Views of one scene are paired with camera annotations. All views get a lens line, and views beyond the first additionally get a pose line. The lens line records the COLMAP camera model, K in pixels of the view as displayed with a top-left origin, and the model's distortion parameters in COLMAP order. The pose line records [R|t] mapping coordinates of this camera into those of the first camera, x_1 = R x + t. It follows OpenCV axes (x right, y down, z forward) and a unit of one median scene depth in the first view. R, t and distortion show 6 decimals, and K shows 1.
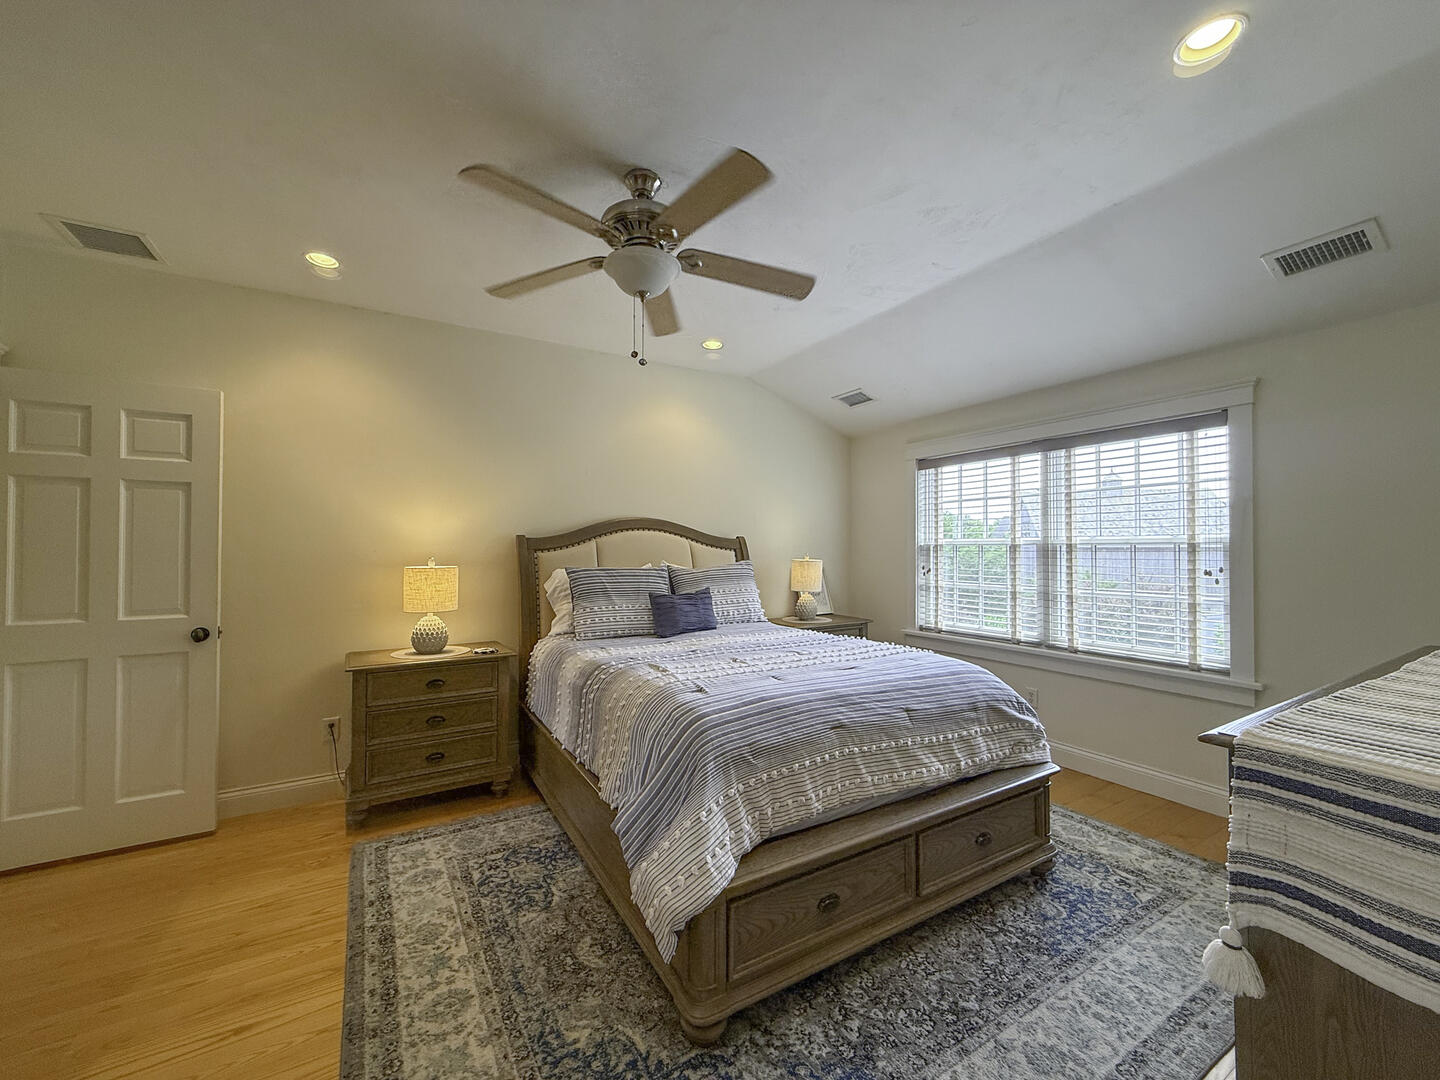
lens RADIAL K [[611.8, 0, 720.0], [0, 611.8, 540.0], [0, 0, 1]] dist [-0.002179, -0.000299]
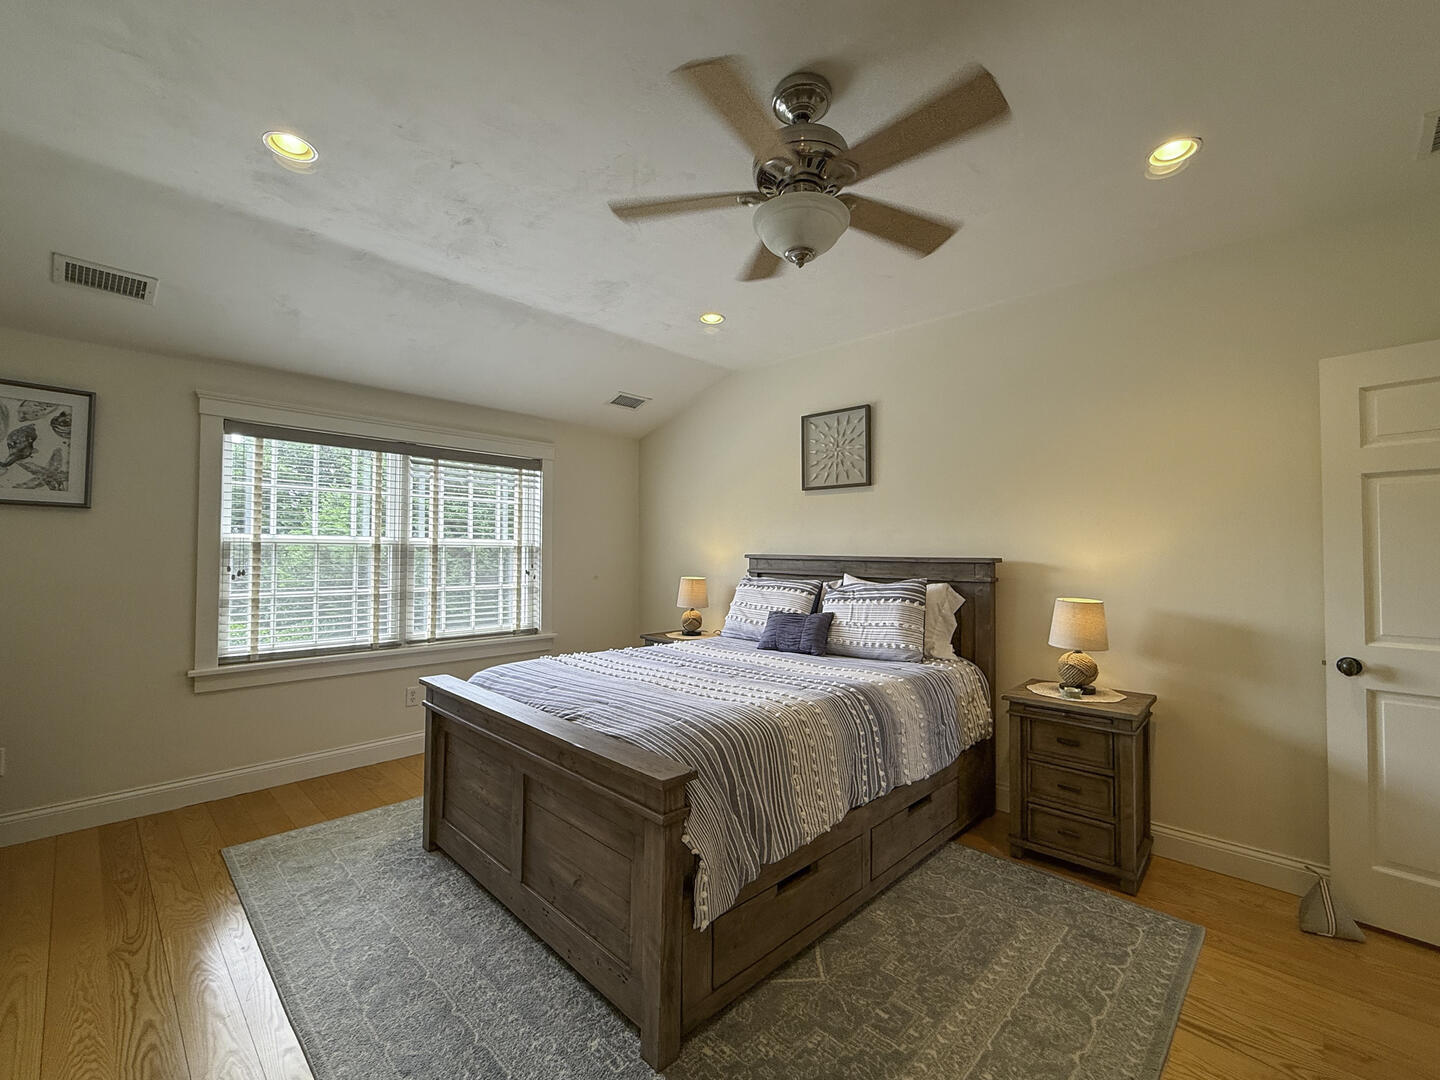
lens RADIAL K [[611.8, 0, 720.0], [0, 611.8, 540.0], [0, 0, 1]] dist [-0.002179, -0.000299]
pose [[-0.291192, 0.021874, 0.956414, -0.594092], [-0.027240, 0.999144, -0.031145, 0.016274], [-0.956277, -0.035121, -0.290347, 0.793015]]
